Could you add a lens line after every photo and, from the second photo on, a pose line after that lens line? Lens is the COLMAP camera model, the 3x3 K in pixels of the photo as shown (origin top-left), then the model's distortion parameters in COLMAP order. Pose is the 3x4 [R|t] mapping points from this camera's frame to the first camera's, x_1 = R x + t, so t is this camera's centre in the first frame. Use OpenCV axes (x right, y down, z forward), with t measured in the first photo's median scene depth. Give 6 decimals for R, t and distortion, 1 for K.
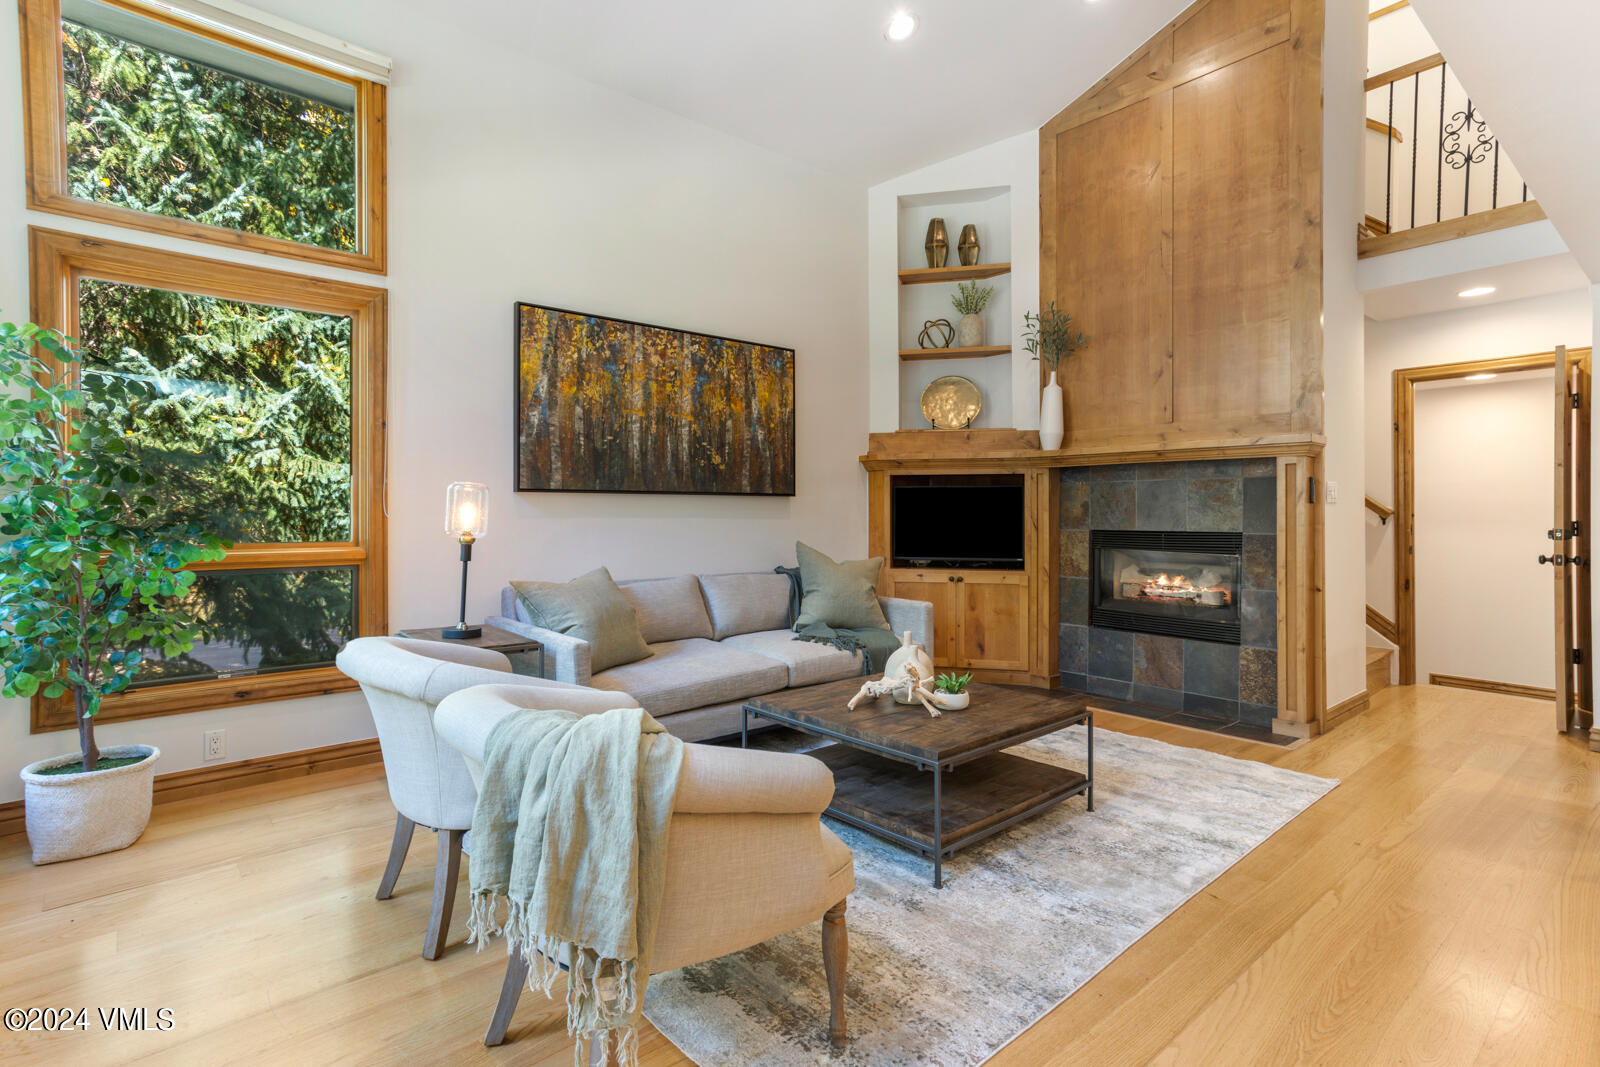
lens RADIAL K [[790.7, 0, 811.0], [0, 790.7, 519.8], [0, 0, 1]] dist [-0.039857, 0.019188]
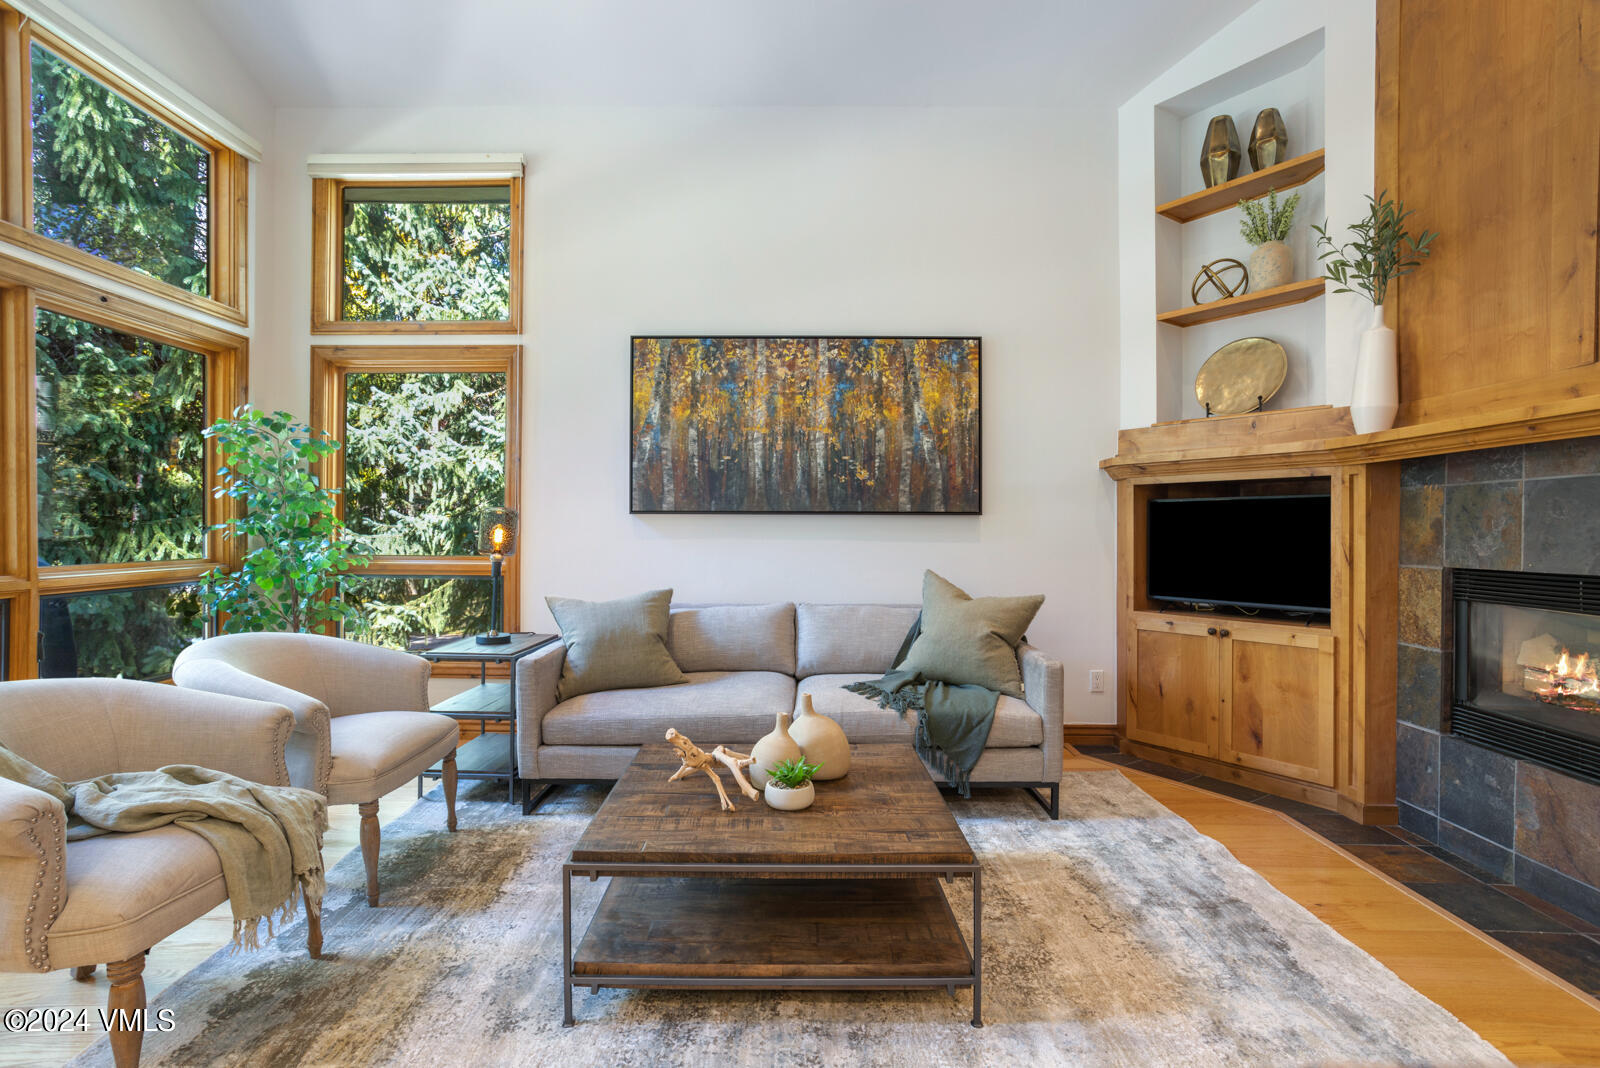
lens RADIAL K [[790.7, 0, 801.1], [0, 790.7, 536.3], [0, 0, 1]] dist [-0.039857, 0.019188]
pose [[0.750278, 0.006693, -0.661089, 0.406354], [-0.009858, 0.999951, -0.001064, -0.005046], [0.661049, 0.007316, 0.750307, 0.278950]]
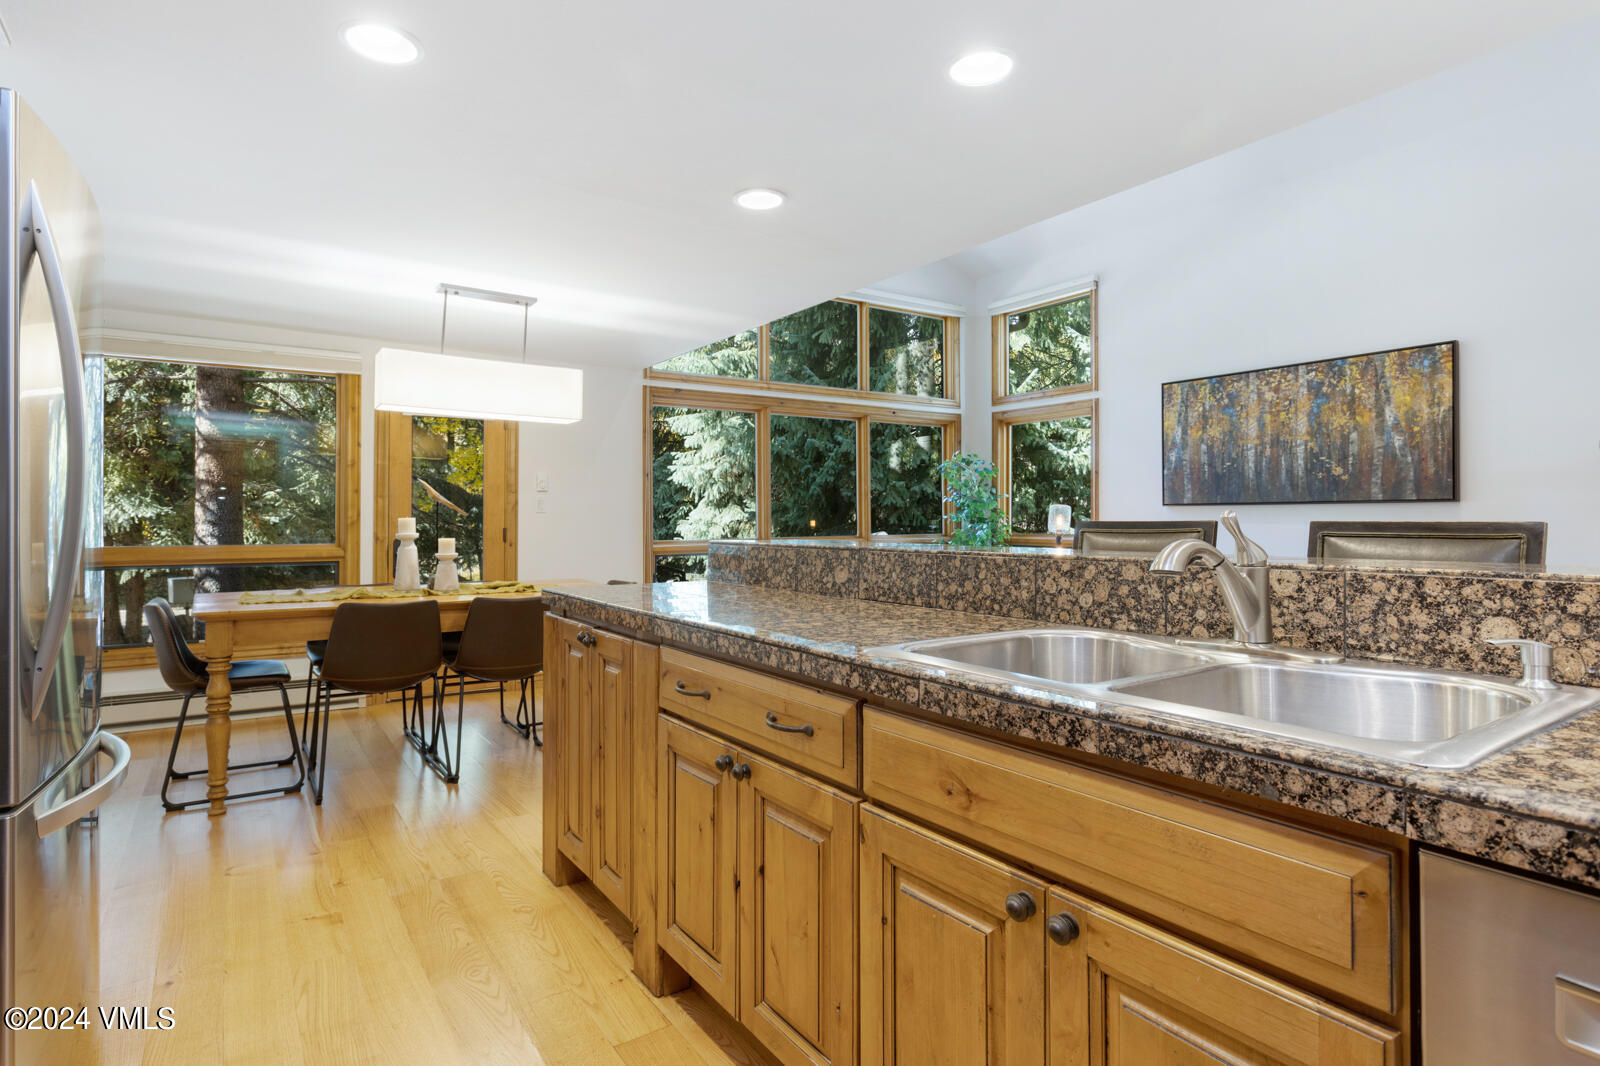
lens RADIAL K [[865.3, 0, 812.5], [0, 865.3, 523.6], [0, 0, 1]] dist [-0.023087, 0.004867]
pose [[-0.094326, 0.003808, -0.995534, 1.098974], [-0.005990, 0.999972, 0.004393, -0.004245], [0.995523, 0.006378, -0.094300, 0.379303]]
